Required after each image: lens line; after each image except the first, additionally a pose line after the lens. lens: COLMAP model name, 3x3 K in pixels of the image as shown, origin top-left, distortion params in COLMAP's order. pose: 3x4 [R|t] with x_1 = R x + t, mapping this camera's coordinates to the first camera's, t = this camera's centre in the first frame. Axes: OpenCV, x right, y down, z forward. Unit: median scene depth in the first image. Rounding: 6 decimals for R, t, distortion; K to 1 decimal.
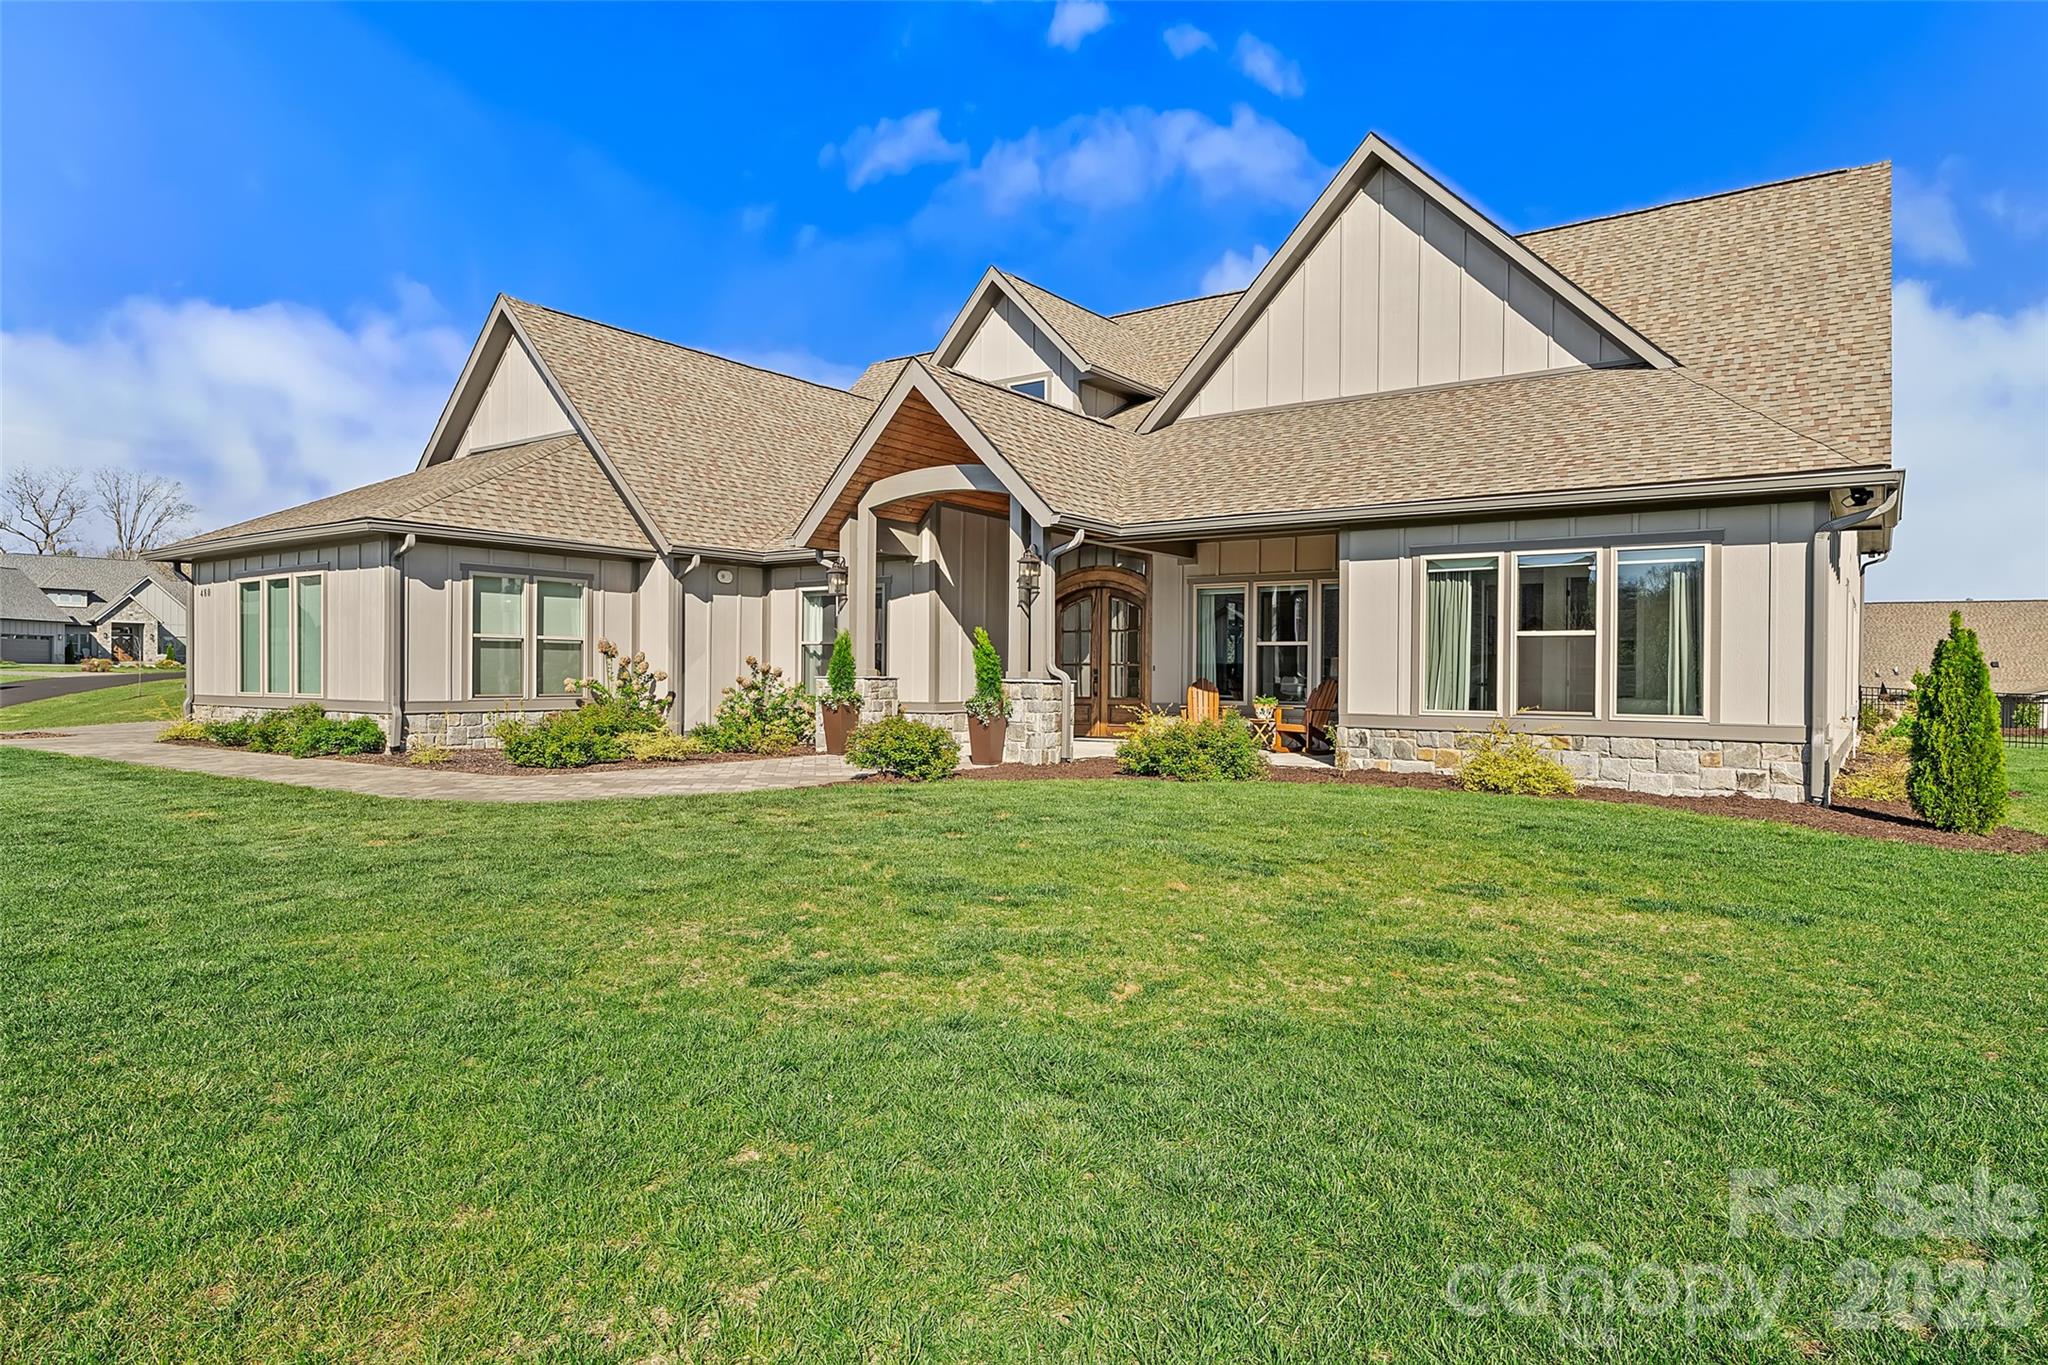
lens RADIAL K [[1193.9, 0, 1016.6], [0, 1193.9, 677.5], [0, 0, 1]] dist [0.004699, -0.000542]
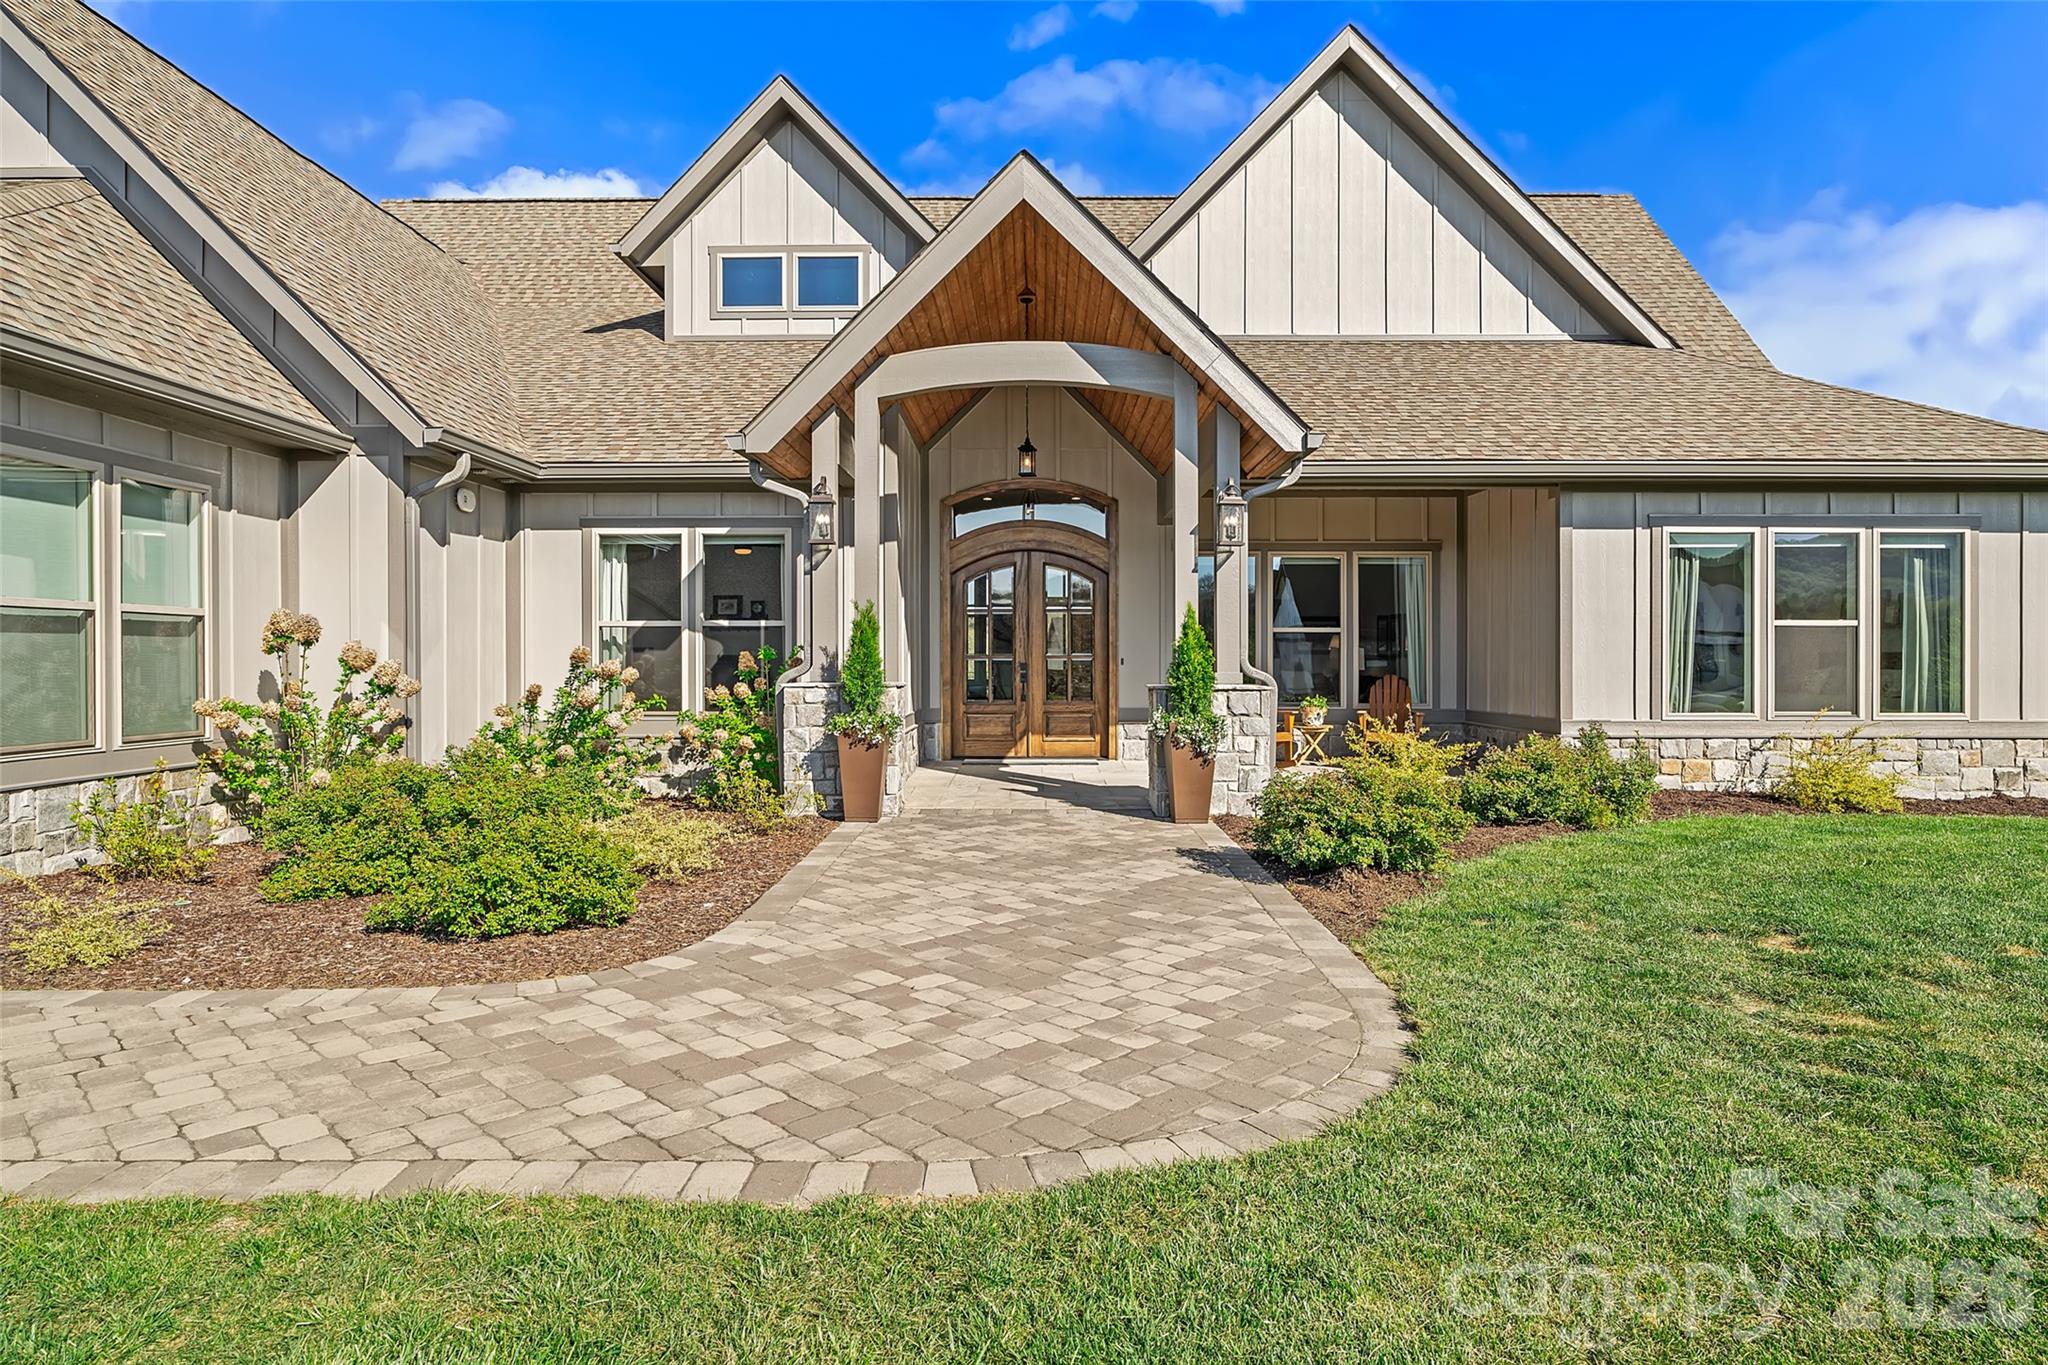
lens RADIAL K [[1194.0, 0, 1025.5], [0, 1194.0, 676.9], [0, 0, 1]] dist [0.018736, 0.000548]
pose [[0.810457, -0.018146, 0.585517, -0.431625], [0.008372, 0.999777, 0.019395, -0.015557], [-0.585738, -0.010817, 0.810428, 0.494175]]
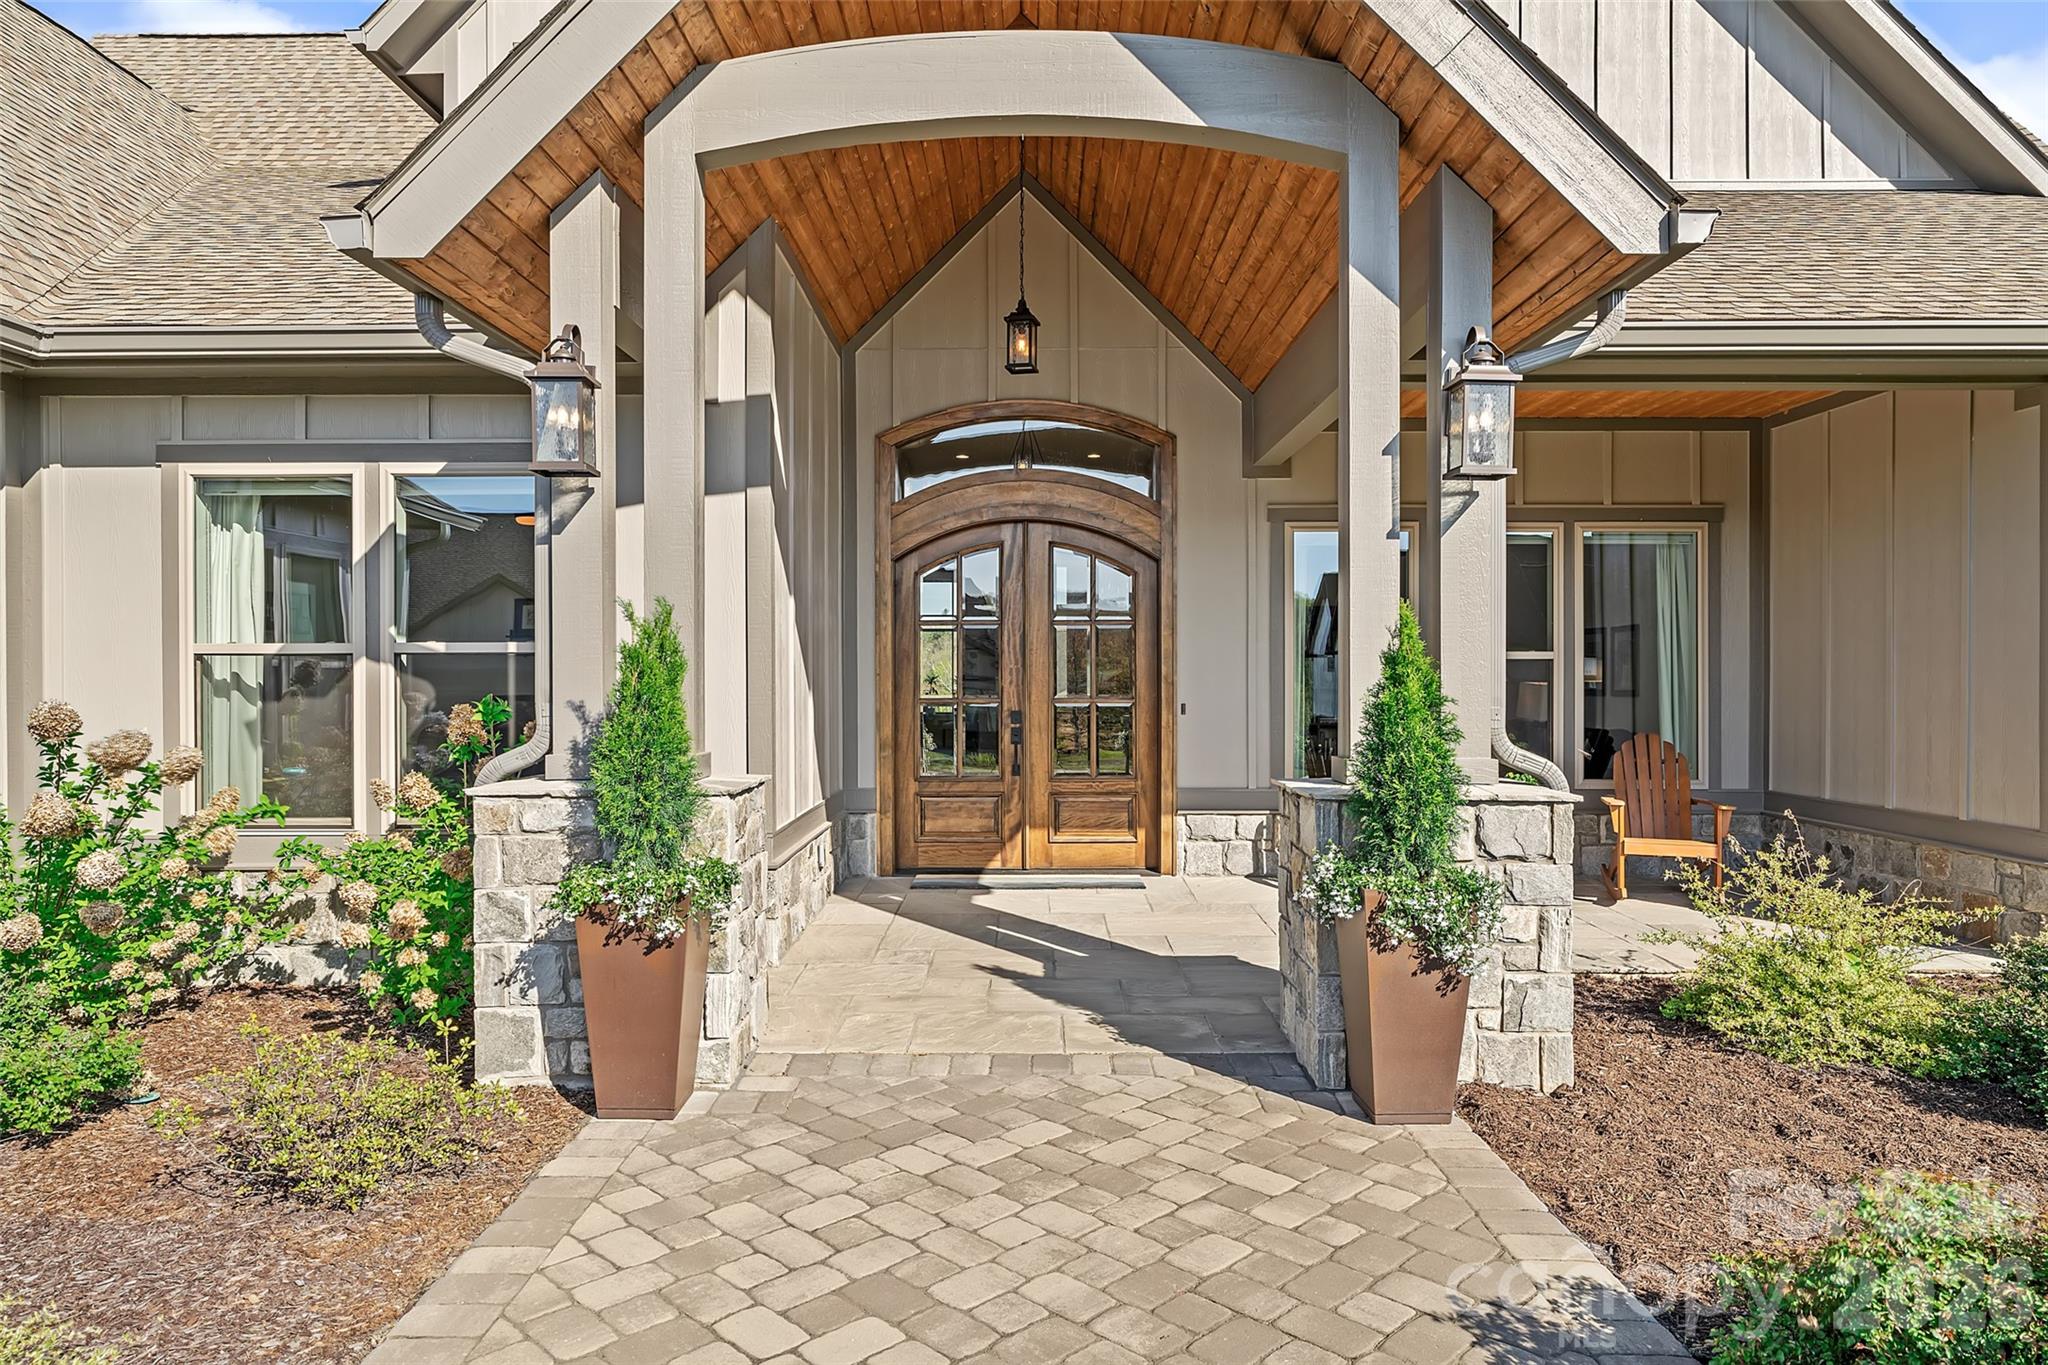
lens RADIAL K [[1252.5, 0, 1024.4], [0, 1252.5, 681.2], [0, 0, 1]] dist [-0.001196, 0.001127]
pose [[0.807233, -0.013559, 0.590077, -0.240505], [0.008770, 0.999901, 0.010978, -0.027459], [-0.590168, -0.003687, 0.807272, 0.759928]]
